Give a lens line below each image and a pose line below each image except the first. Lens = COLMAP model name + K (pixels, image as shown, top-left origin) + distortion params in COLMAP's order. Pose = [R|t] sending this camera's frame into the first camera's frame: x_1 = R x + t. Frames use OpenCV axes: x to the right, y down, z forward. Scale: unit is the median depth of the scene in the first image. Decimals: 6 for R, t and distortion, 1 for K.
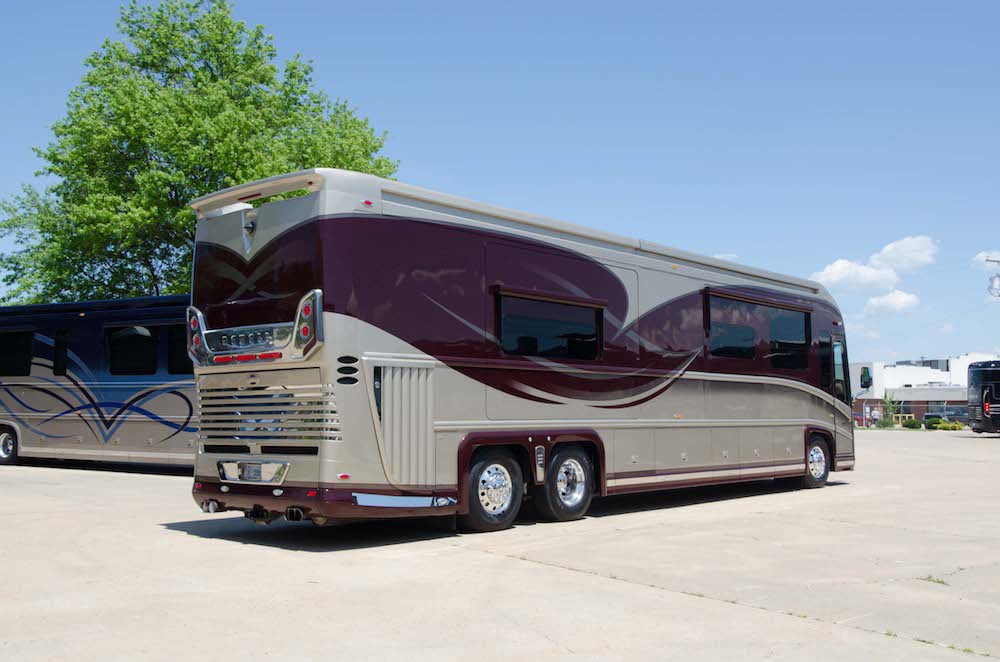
lens RADIAL K [[1013.4, 0, 518.9], [0, 1013.4, 332.2], [0, 0, 1]] dist [0.000830, -0.002185]
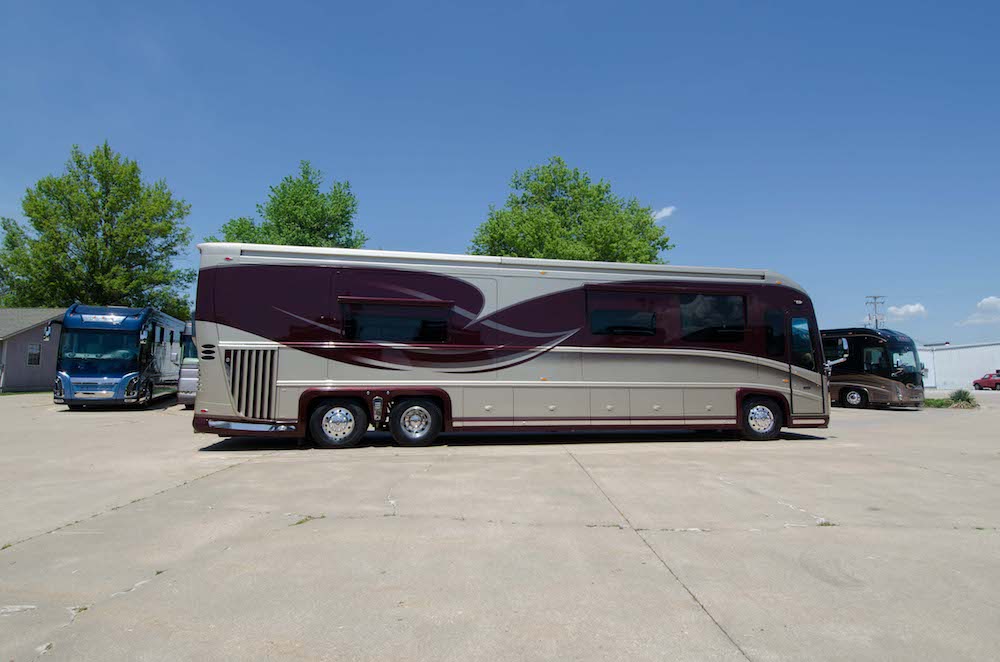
lens RADIAL K [[392.0, 0, 500.0], [0, 392.0, 345.6], [0, 0, 1]] dist [0.000845, -0.000053]
pose [[0.750255, -0.051140, -0.659168, 0.486611], [0.048891, 0.998566, -0.021823, 0.047551], [0.659338, -0.015855, 0.751679, 0.580337]]
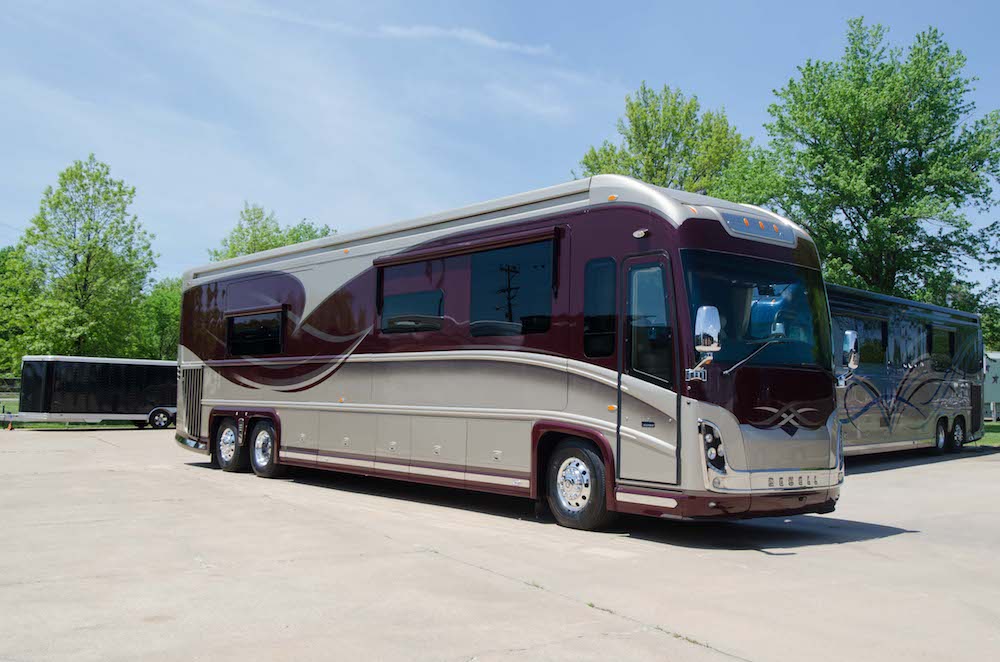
lens RADIAL K [[1013.4, 0, 518.9], [0, 1013.4, 332.2], [0, 0, 1]] dist [0.000830, -0.002185]
pose [[-0.174203, -0.081437, -0.981336, 1.163271], [0.049788, 0.994571, -0.091374, 0.121328], [0.983450, -0.064776, -0.169203, 1.404360]]
